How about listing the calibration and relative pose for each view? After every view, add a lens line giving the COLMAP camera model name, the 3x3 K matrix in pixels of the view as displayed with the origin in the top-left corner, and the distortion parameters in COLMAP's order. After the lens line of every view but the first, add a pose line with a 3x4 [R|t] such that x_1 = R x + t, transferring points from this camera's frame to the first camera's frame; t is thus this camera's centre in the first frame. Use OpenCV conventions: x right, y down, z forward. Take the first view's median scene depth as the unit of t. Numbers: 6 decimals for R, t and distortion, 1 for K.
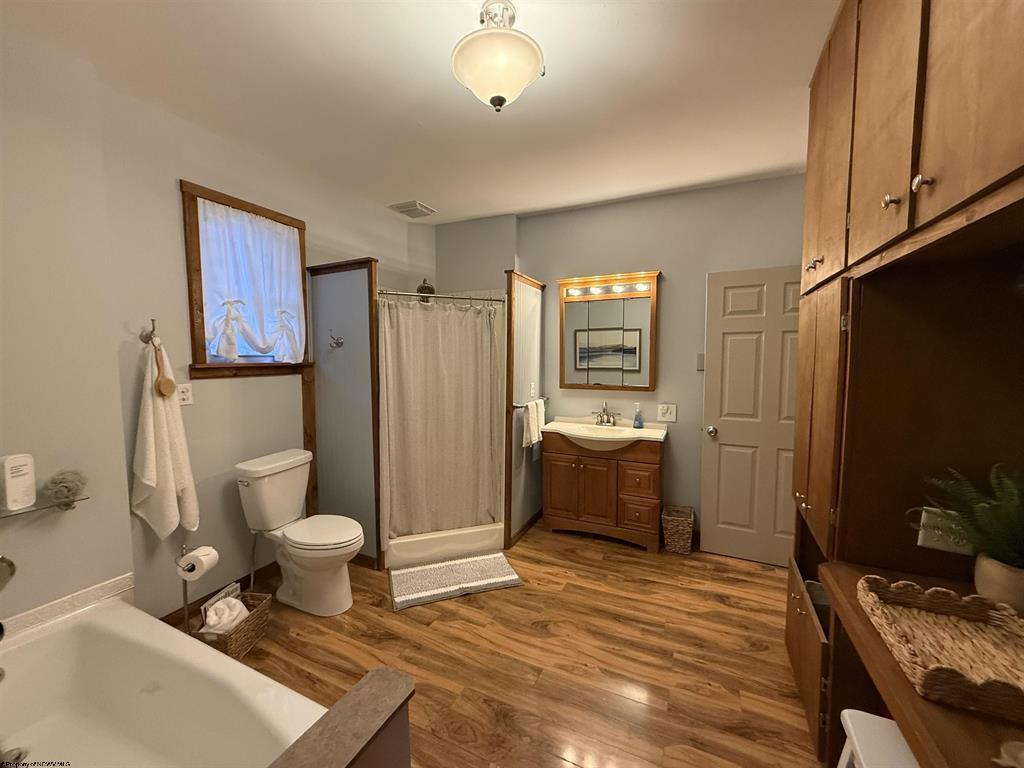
lens RADIAL K [[404.7, 0, 512.0], [0, 404.7, 384.0], [0, 0, 1]] dist [-0.001556, 0.000000]
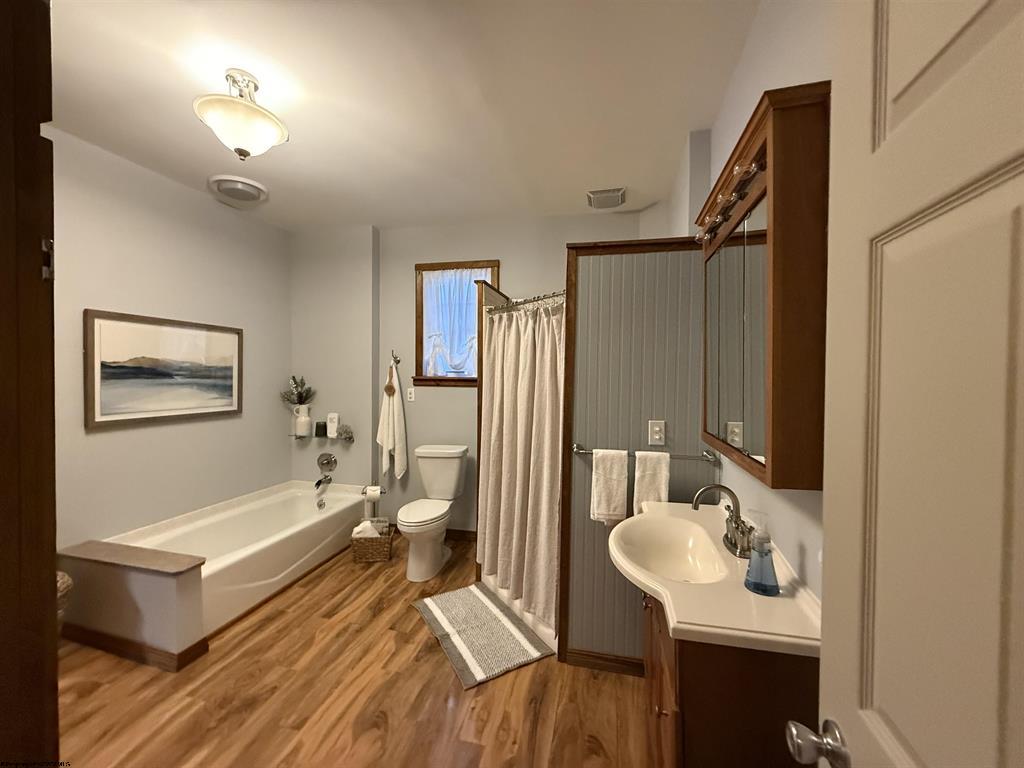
lens RADIAL K [[403.4, 0, 512.0], [0, 403.4, 384.0], [0, 0, 1]] dist [0.000117, 0.000067]
pose [[0.208692, 0.041970, -0.977080, 0.856384], [-0.078718, 0.996558, 0.025994, -0.091637], [0.974808, 0.071489, 0.211277, 1.036757]]
